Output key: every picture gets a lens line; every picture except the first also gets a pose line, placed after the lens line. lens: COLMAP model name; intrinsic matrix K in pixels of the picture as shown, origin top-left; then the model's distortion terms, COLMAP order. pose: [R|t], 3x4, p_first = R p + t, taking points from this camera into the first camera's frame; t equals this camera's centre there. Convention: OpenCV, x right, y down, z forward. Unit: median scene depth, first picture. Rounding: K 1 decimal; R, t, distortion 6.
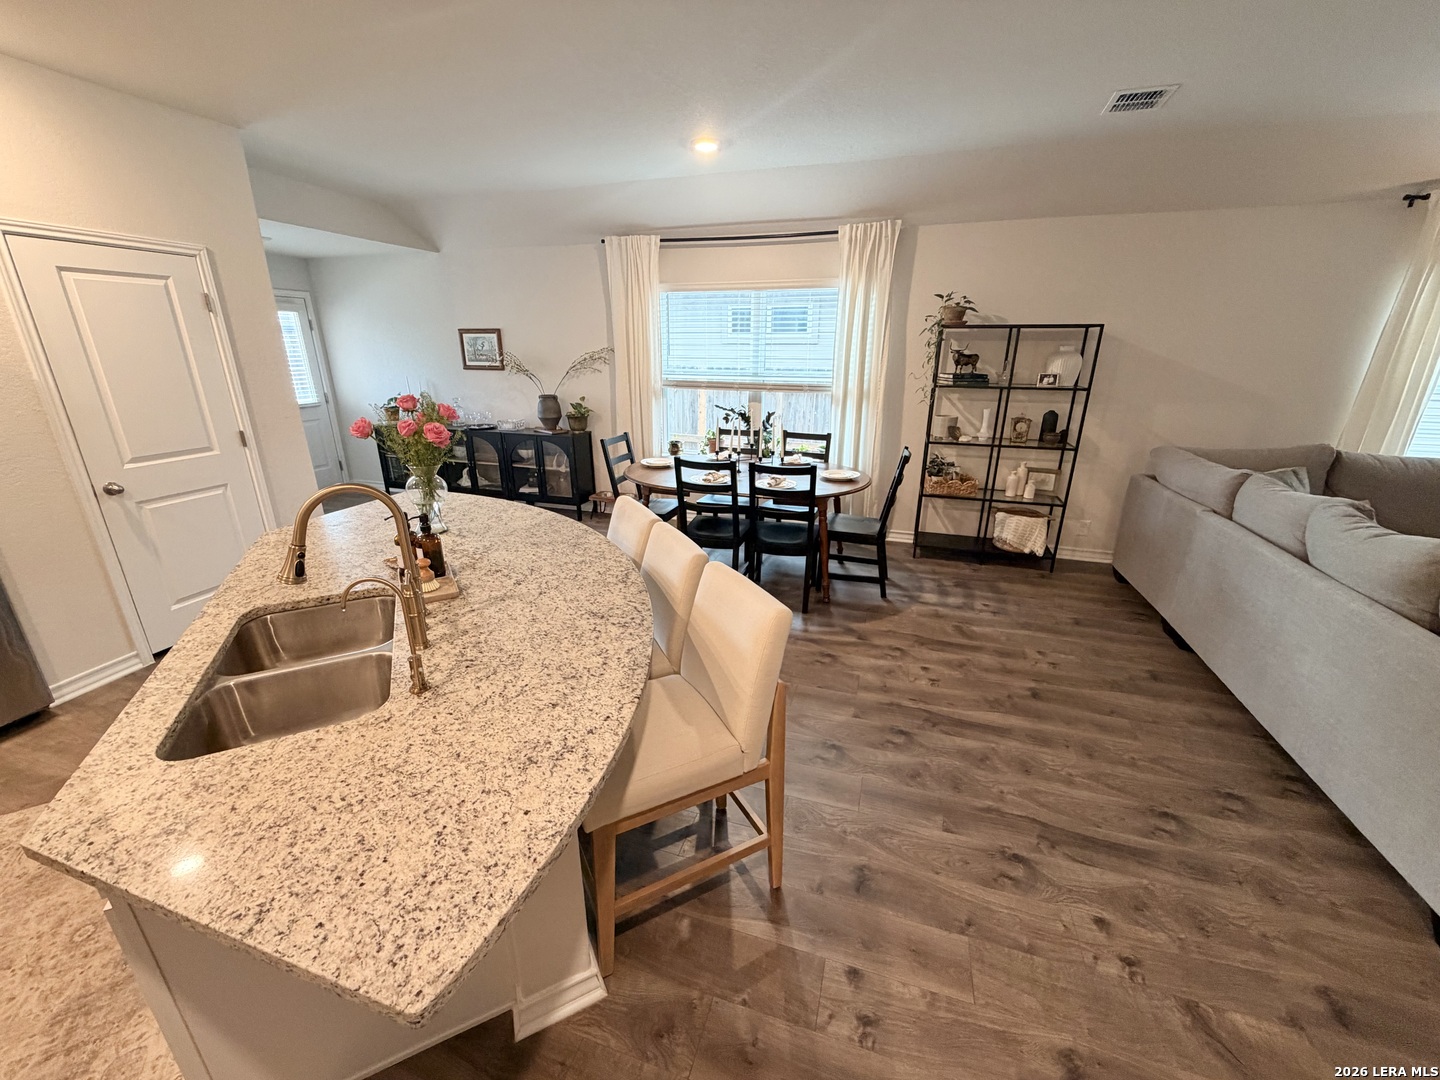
lens RADIAL K [[575.4, 0, 716.6], [0, 575.4, 540.4], [0, 0, 1]] dist [-0.000495, 0.000499]
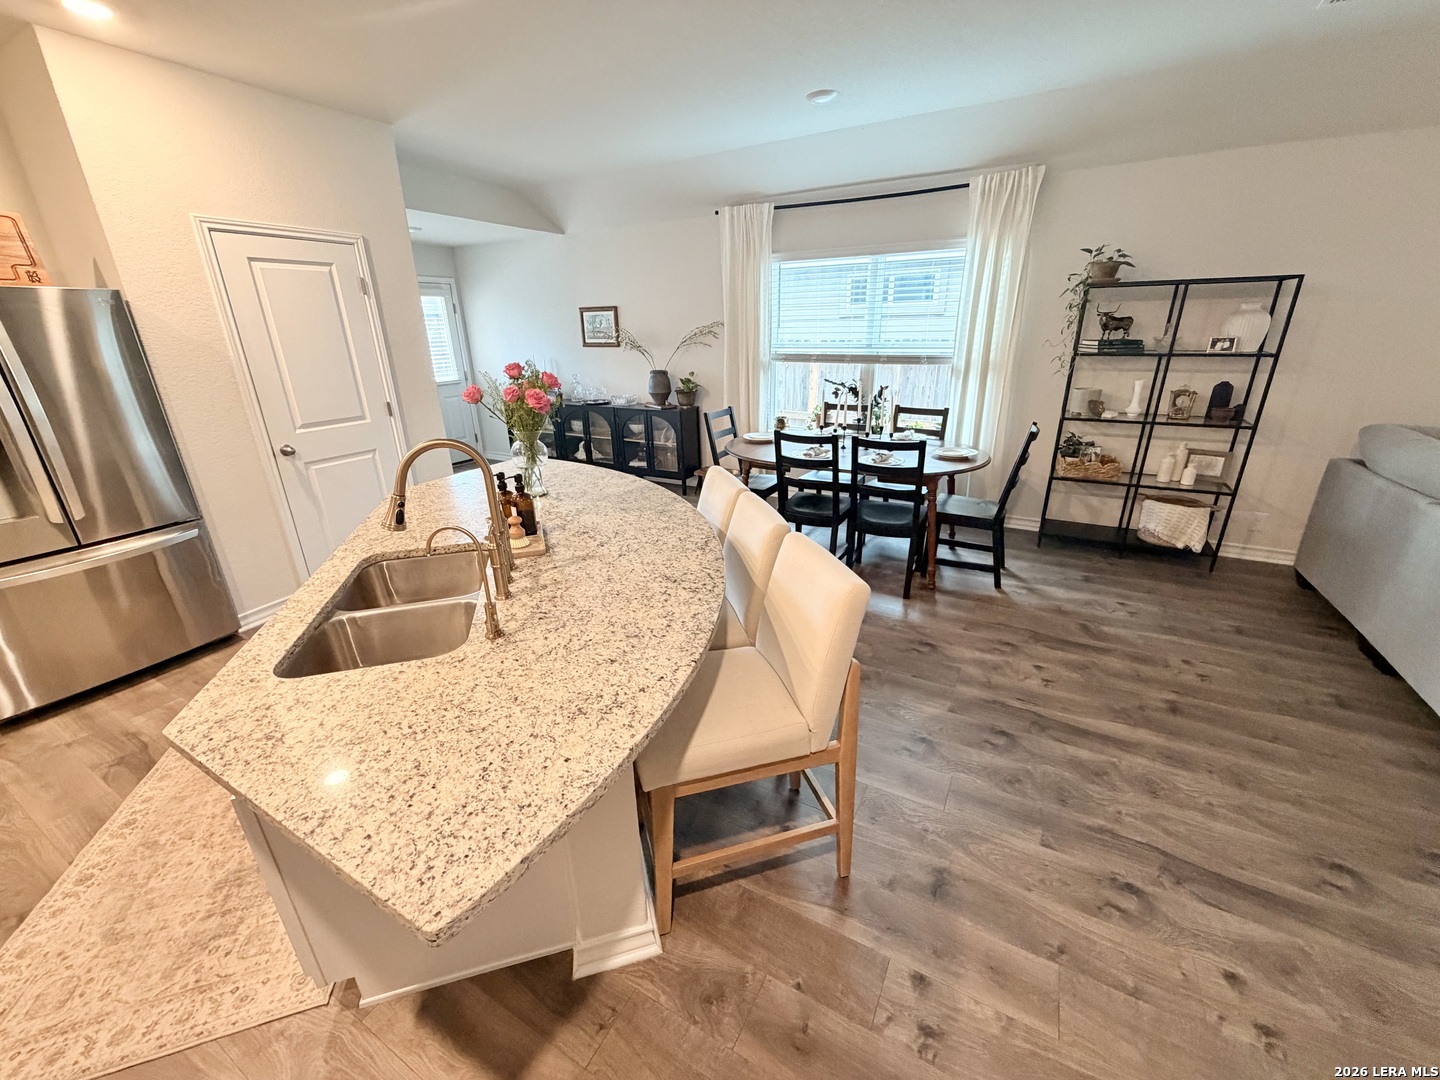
lens RADIAL K [[575.4, 0, 716.6], [0, 575.4, 540.4], [0, 0, 1]] dist [-0.000495, 0.000499]
pose [[0.979967, 0.048302, -0.193214, 0.053126], [-0.042245, 0.998482, 0.035350, 0.021818], [0.194628, -0.026479, 0.980520, 0.037534]]
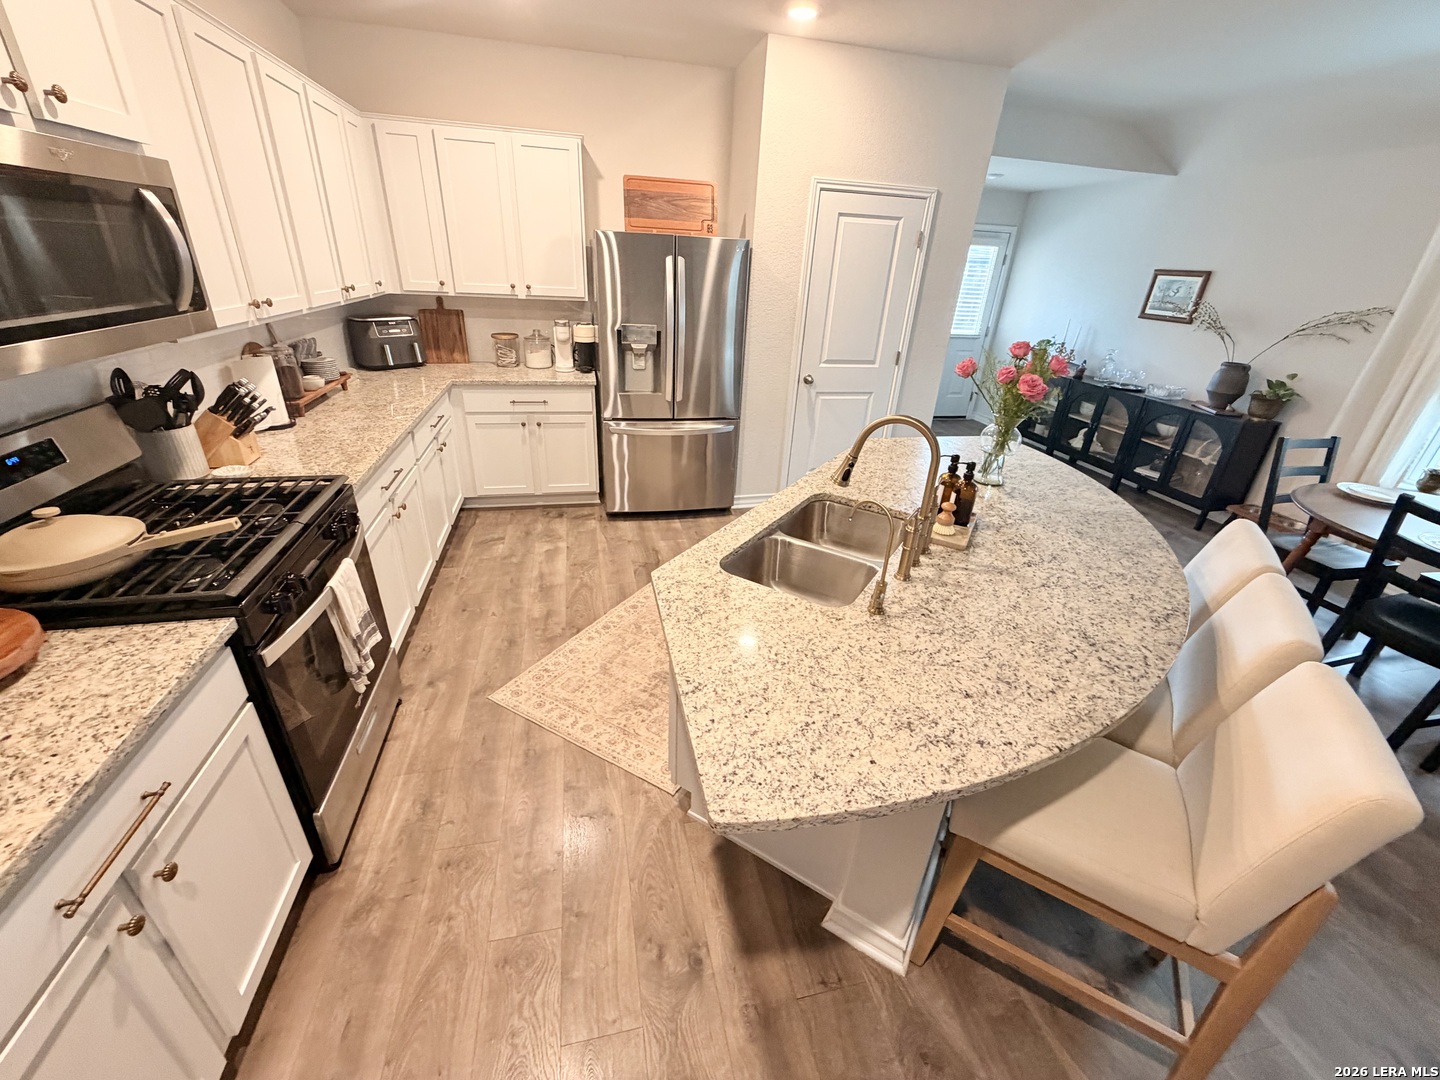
lens RADIAL K [[575.0, 0, 715.4], [0, 575.0, 539.6], [0, 0, 1]] dist [0.000674, 0.000132]
pose [[0.511259, 0.398112, -0.761657, 0.081397], [-0.323291, 0.910233, 0.258764, -0.037020], [0.796302, 0.113941, 0.594071, 0.055521]]
